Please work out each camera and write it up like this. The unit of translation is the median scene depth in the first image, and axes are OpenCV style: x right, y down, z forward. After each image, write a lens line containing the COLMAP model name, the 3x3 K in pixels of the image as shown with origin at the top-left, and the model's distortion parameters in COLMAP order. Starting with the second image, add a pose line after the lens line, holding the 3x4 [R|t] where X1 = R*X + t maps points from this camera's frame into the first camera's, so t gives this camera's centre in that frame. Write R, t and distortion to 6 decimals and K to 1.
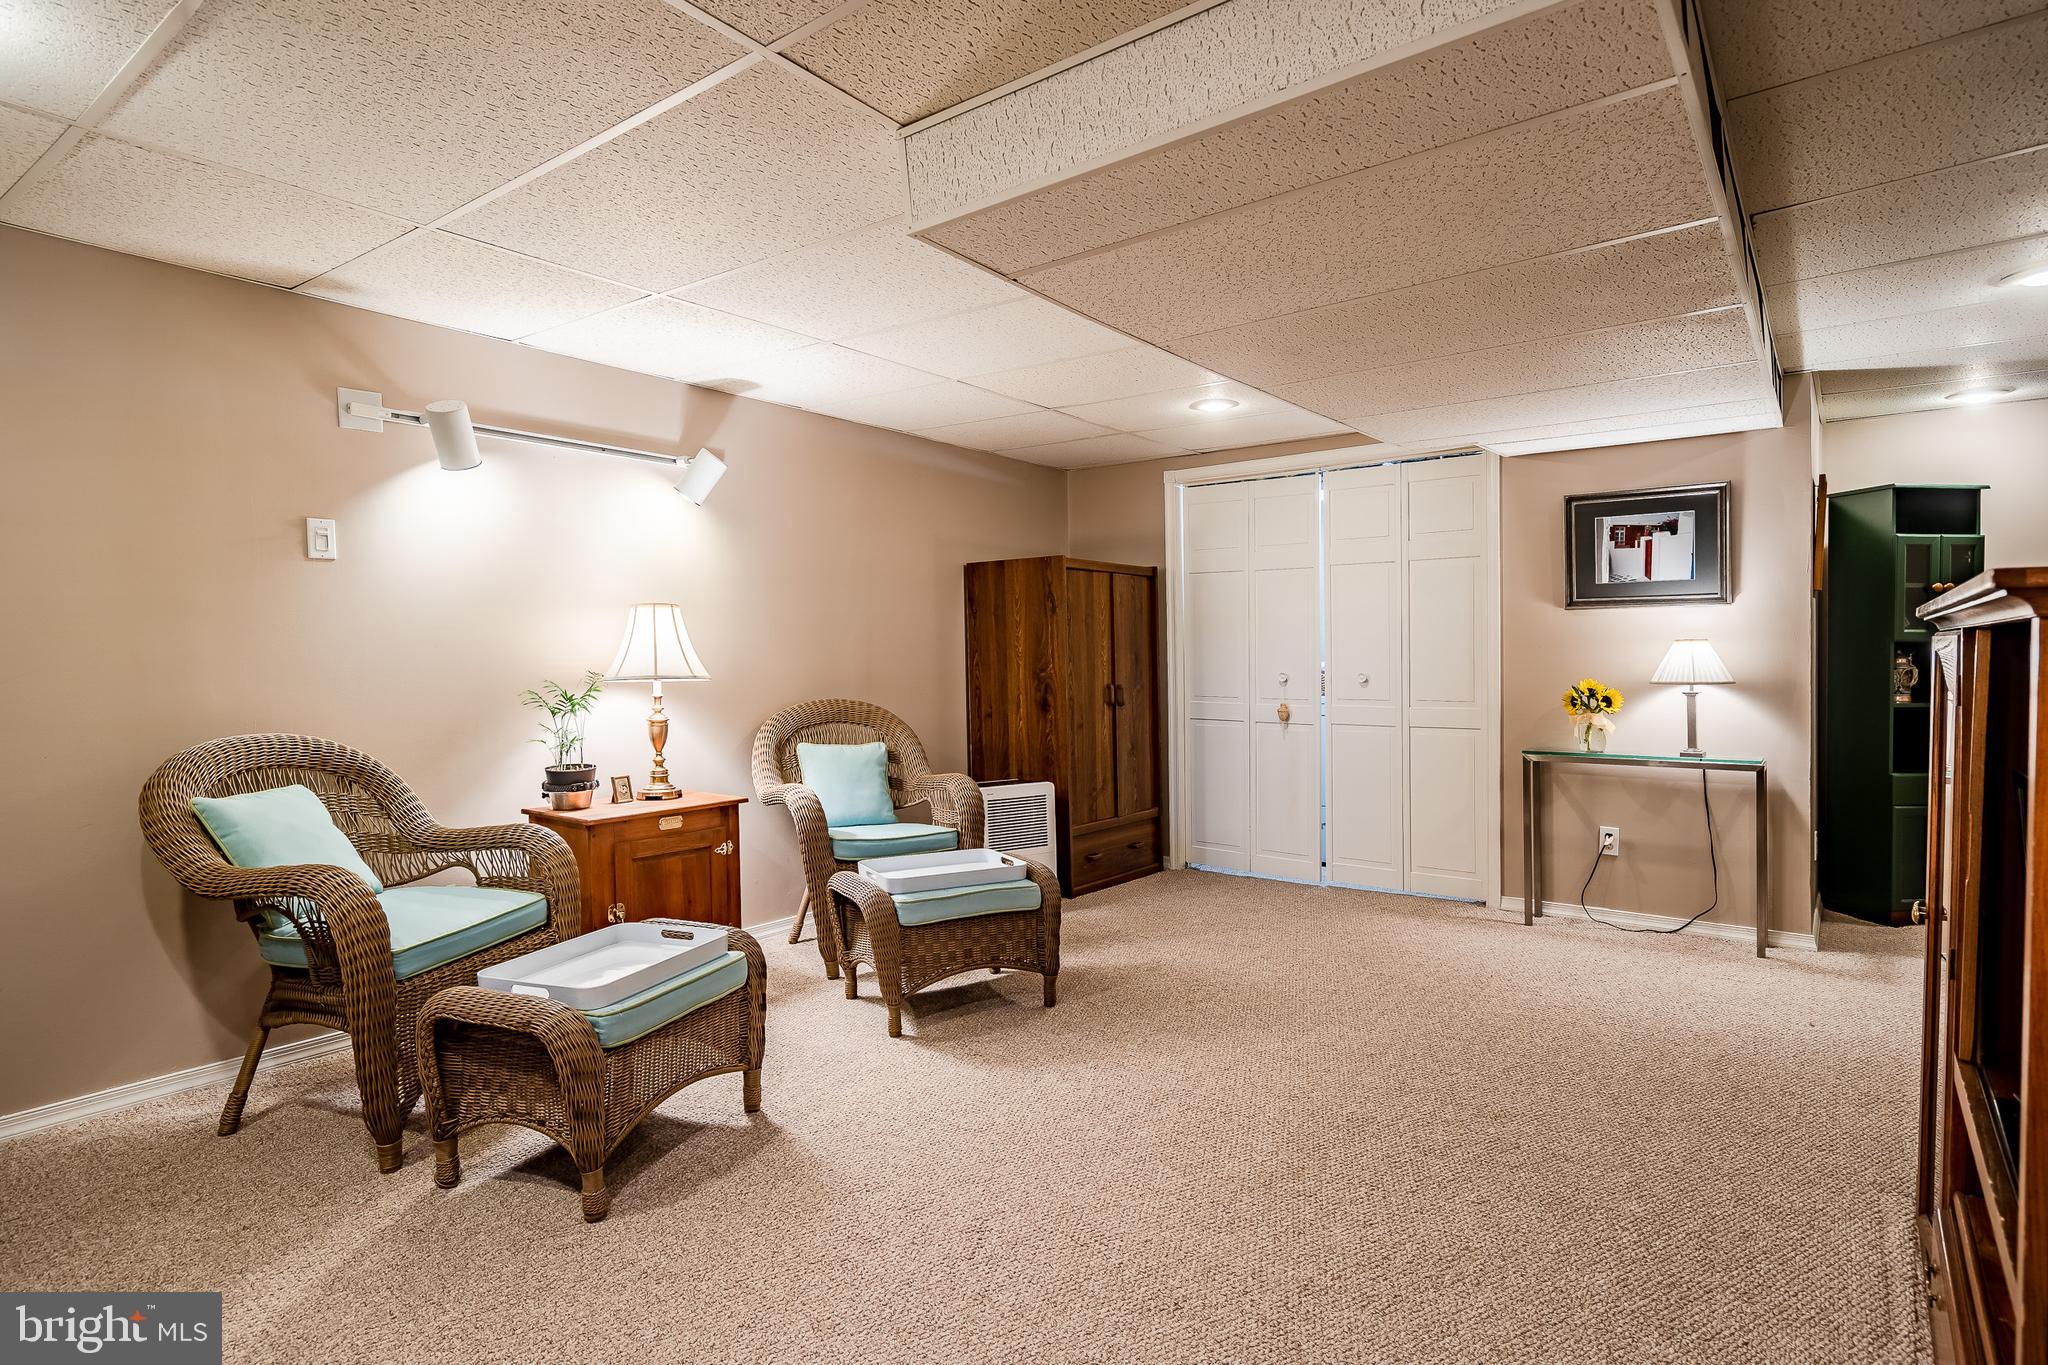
lens RADIAL K [[1070.6, 0, 1023.7], [0, 1070.6, 674.7], [0, 0, 1]] dist [0.003161, 0.001809]
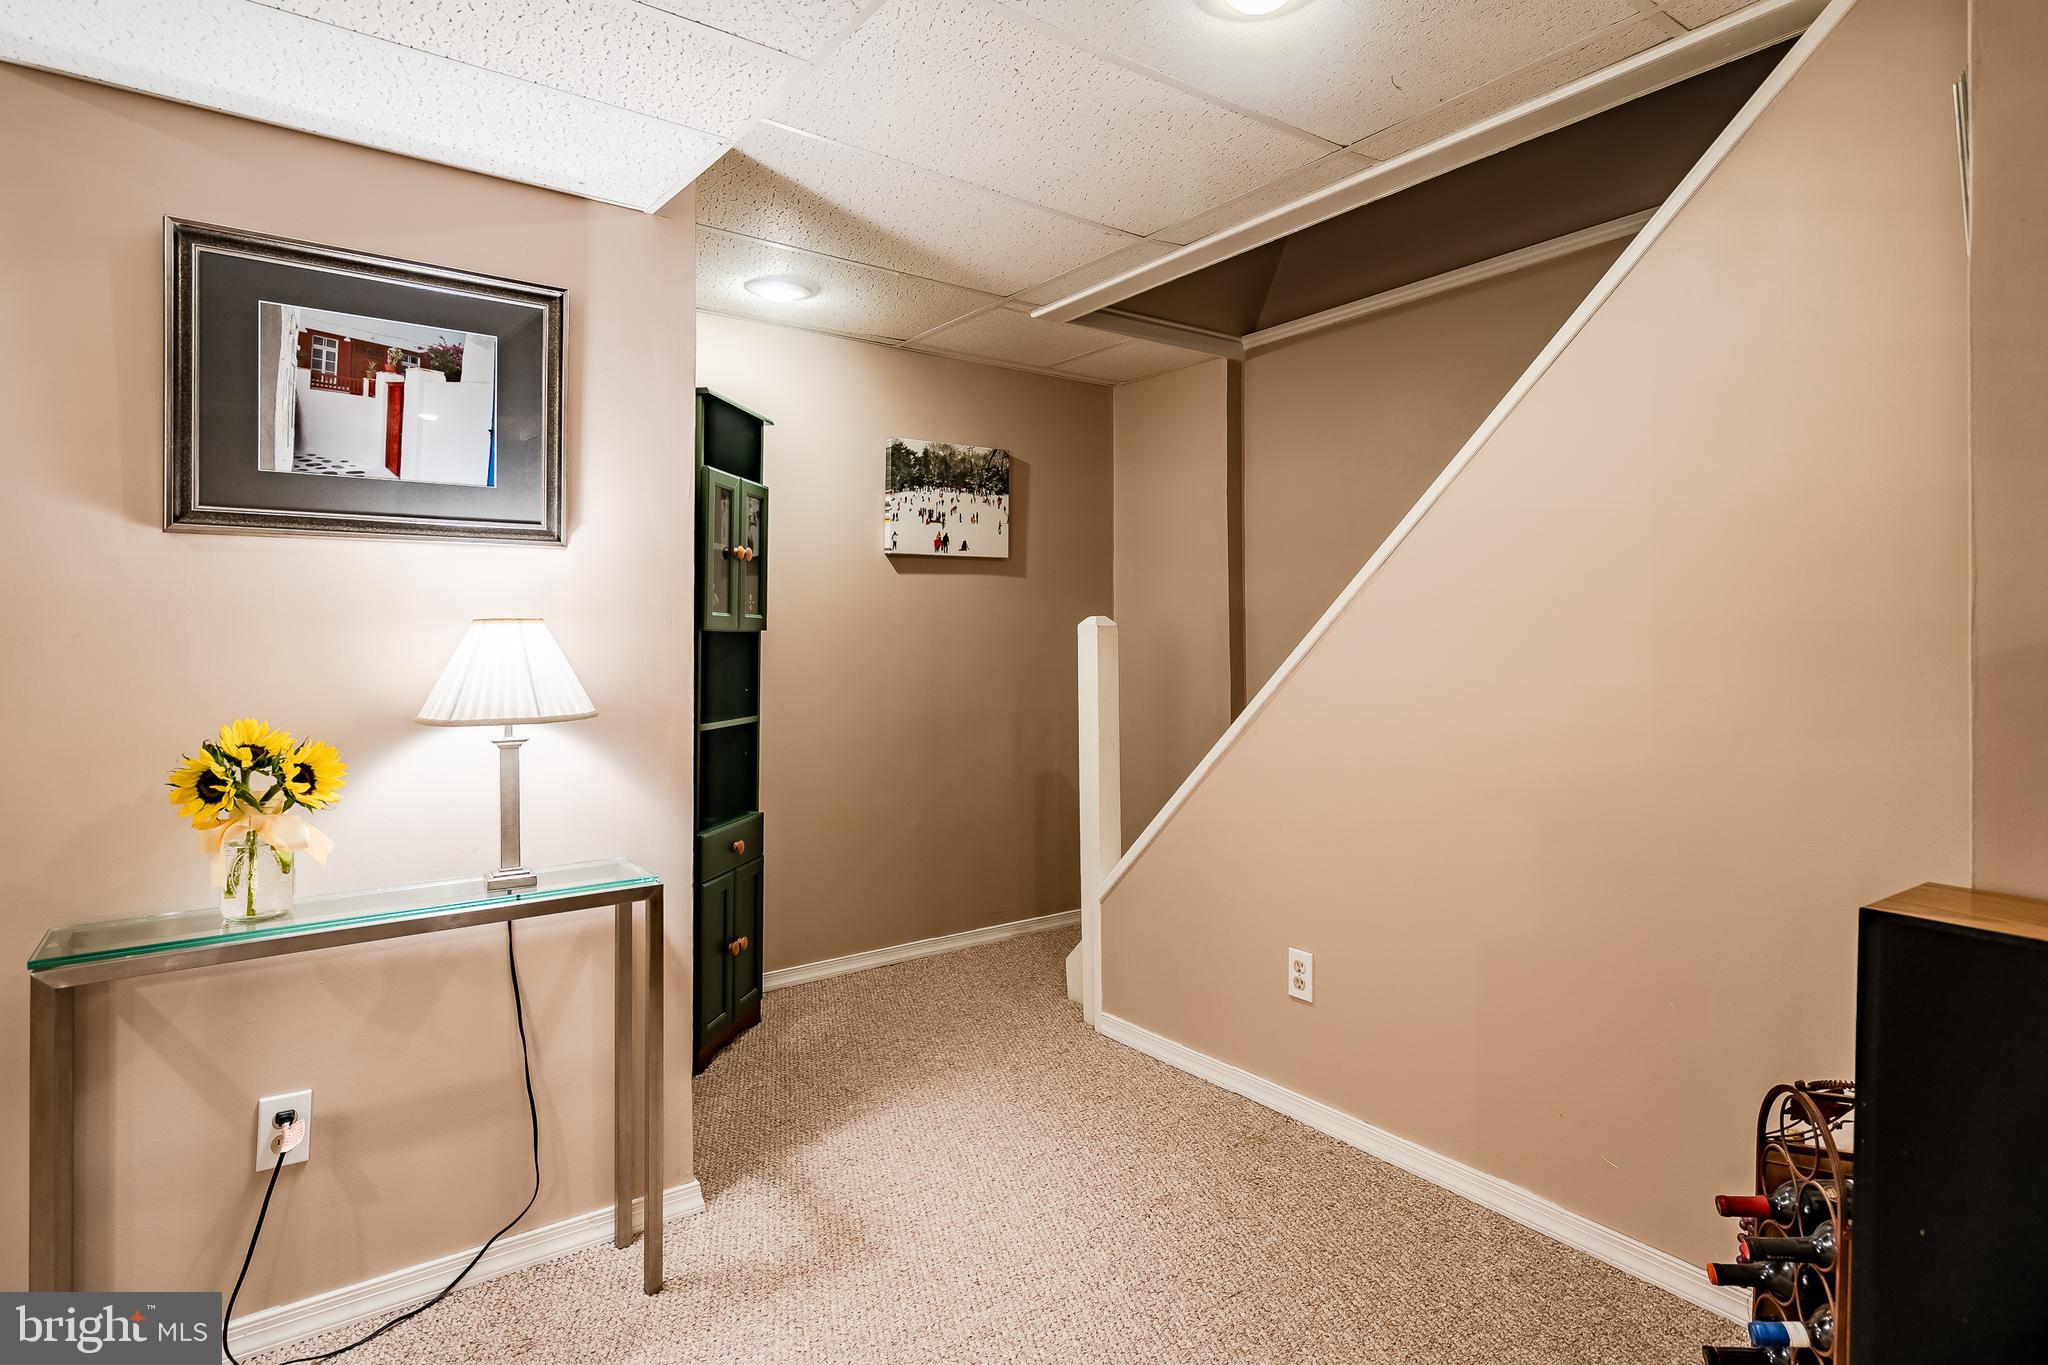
lens RADIAL K [[1070.6, 0, 1017.8], [0, 1070.6, 617.1], [0, 0, 1]] dist [0.003161, 0.001809]
pose [[0.284338, 0.022973, 0.958449, 0.247461], [0.010138, 0.999585, -0.026966, -0.019043], [-0.958671, 0.017384, 0.283987, 0.642014]]
